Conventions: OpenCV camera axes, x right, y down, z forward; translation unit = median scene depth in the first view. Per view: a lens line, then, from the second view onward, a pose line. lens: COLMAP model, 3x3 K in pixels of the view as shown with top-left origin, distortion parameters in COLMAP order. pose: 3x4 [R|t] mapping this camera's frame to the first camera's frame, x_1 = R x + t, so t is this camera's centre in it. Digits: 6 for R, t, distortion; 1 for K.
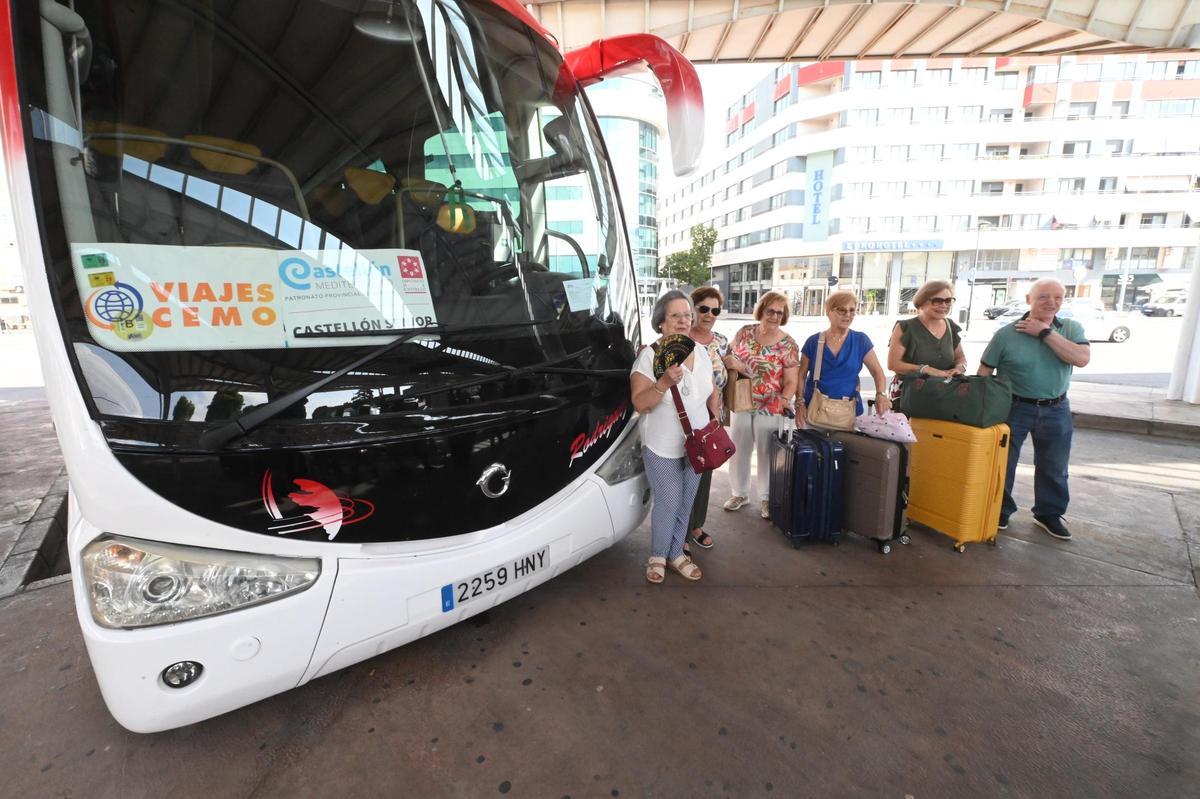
lens RADIAL K [[507.5, 0, 600.0], [0, 507.5, 399.5], [0, 0, 1]] dist [-0.005097, -0.000377]
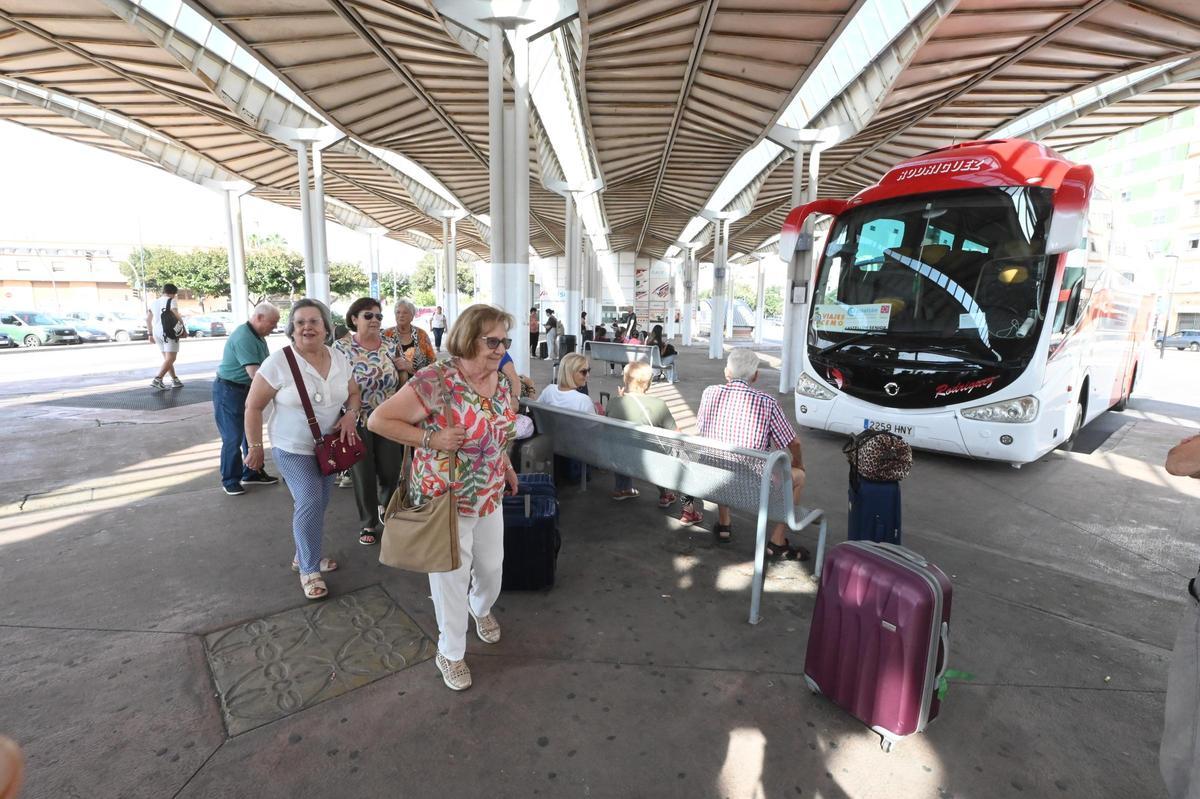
lens RADIAL K [[553.1, 0, 598.0], [0, 553.1, 395.5], [0, 0, 1]] dist [-0.002786, -0.000742]
pose [[0.005633, 0.168700, -0.985651, 0.109940], [-0.204277, 0.965076, 0.164011, 0.001418], [0.978897, 0.200422, 0.039898, -0.025533]]
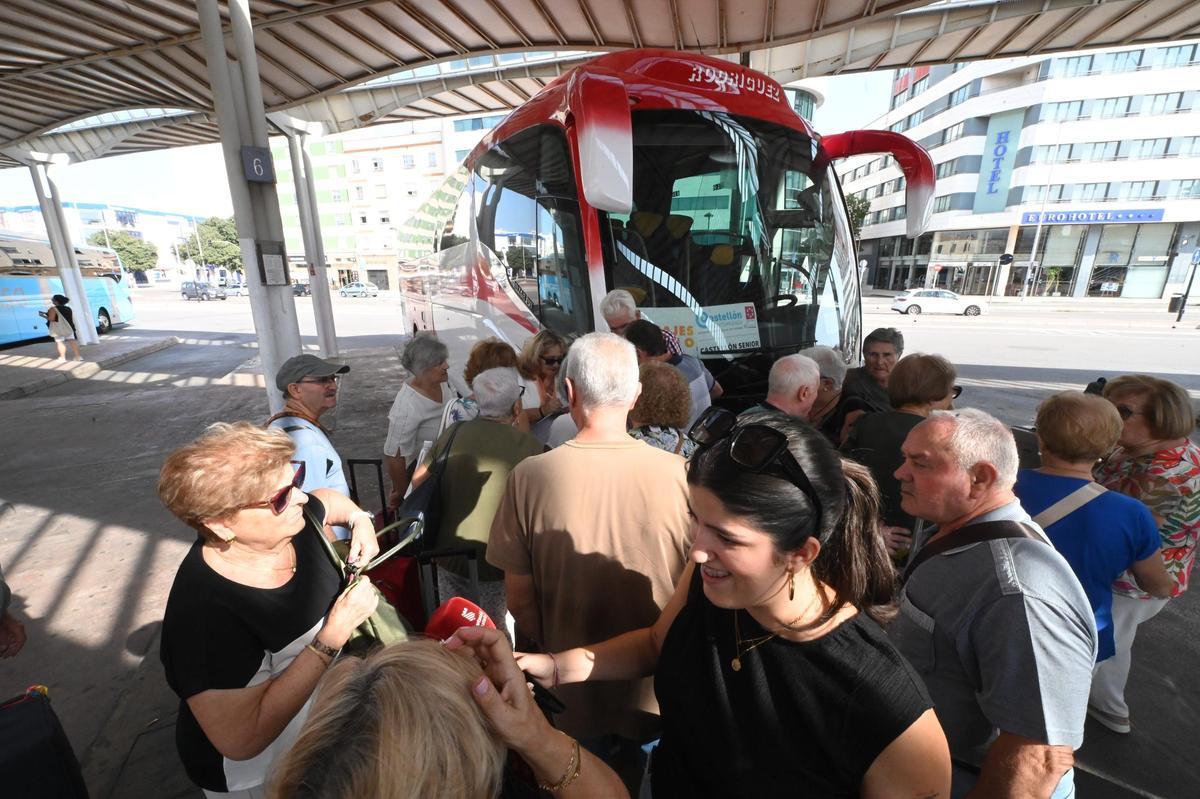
lens RADIAL K [[474.5, 0, 597.5], [0, 474.5, 400.7], [0, 0, 1]] dist [-0.004232, -0.000535]
pose [[0.964906, 0.082821, -0.249193, -0.017199], [-0.063444, 0.994374, 0.084827, -0.002421], [0.254816, -0.066041, 0.964732, -0.028537]]
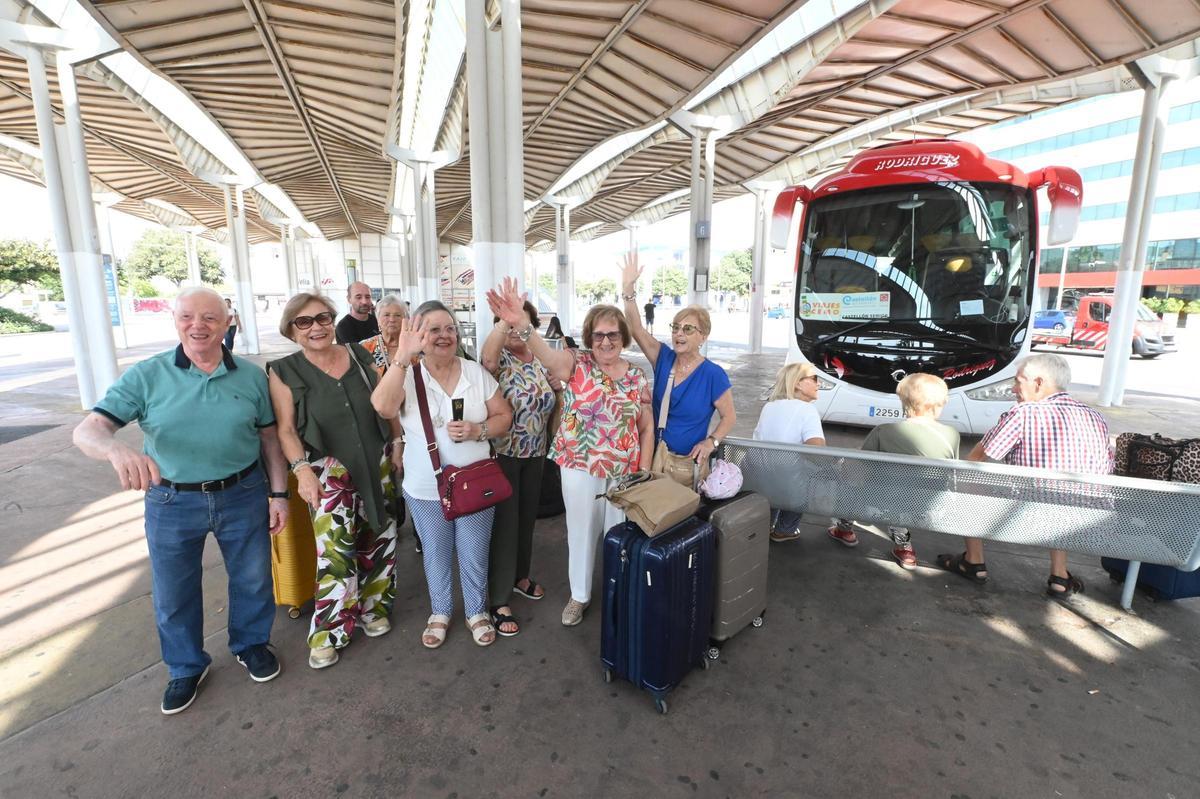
lens RADIAL K [[542.7, 0, 599.6], [0, 542.7, 393.5], [0, 0, 1]] dist [-0.002194, -0.001343]
pose [[0.397572, 0.174061, -0.900910, 0.074070], [-0.180765, 0.977459, 0.109079, 0.009461], [0.899589, 0.119486, 0.420074, -0.068289]]
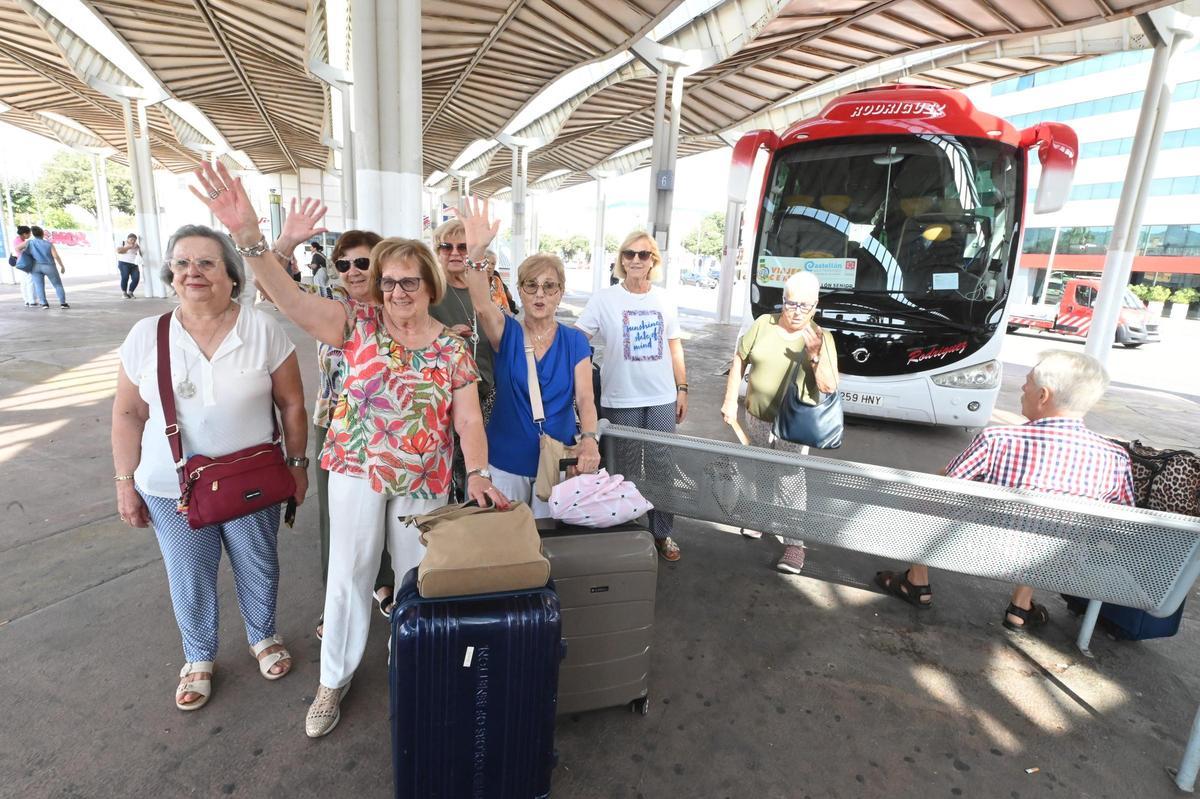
lens RADIAL K [[576.6, 0, 592.8], [0, 576.6, 389.4], [0, 0, 1]] dist [-0.003600, -0.000837]
pose [[0.428204, 0.238214, -0.871720, 0.068948], [-0.227829, 0.961929, 0.150952, 0.008083], [0.874492, 0.133965, 0.466173, -0.056070]]
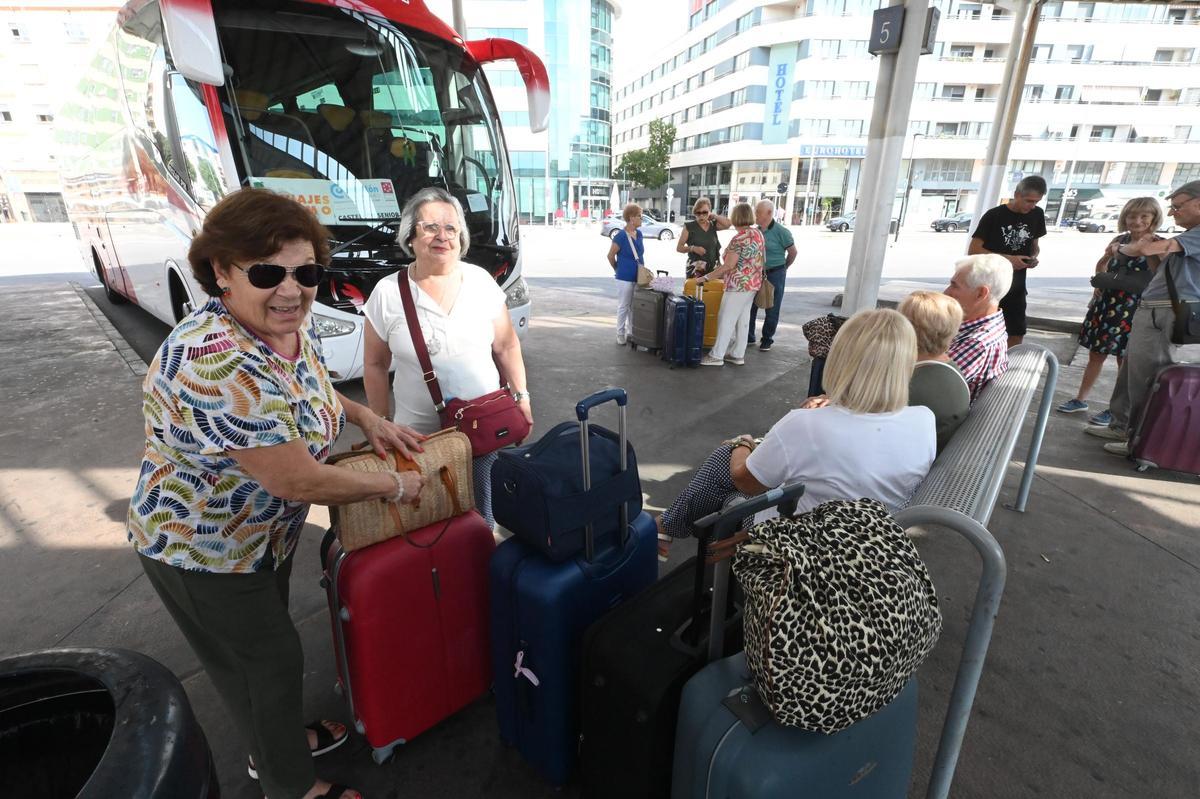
lens RADIAL K [[542.7, 0, 599.6], [0, 542.7, 393.5], [0, 0, 1]] dist [-0.002194, -0.001343]
pose [[0.996695, -0.003297, 0.081164, 0.012026], [-0.008495, 0.989466, 0.144516, 0.009460], [-0.080785, -0.144728, 0.986168, -0.053445]]
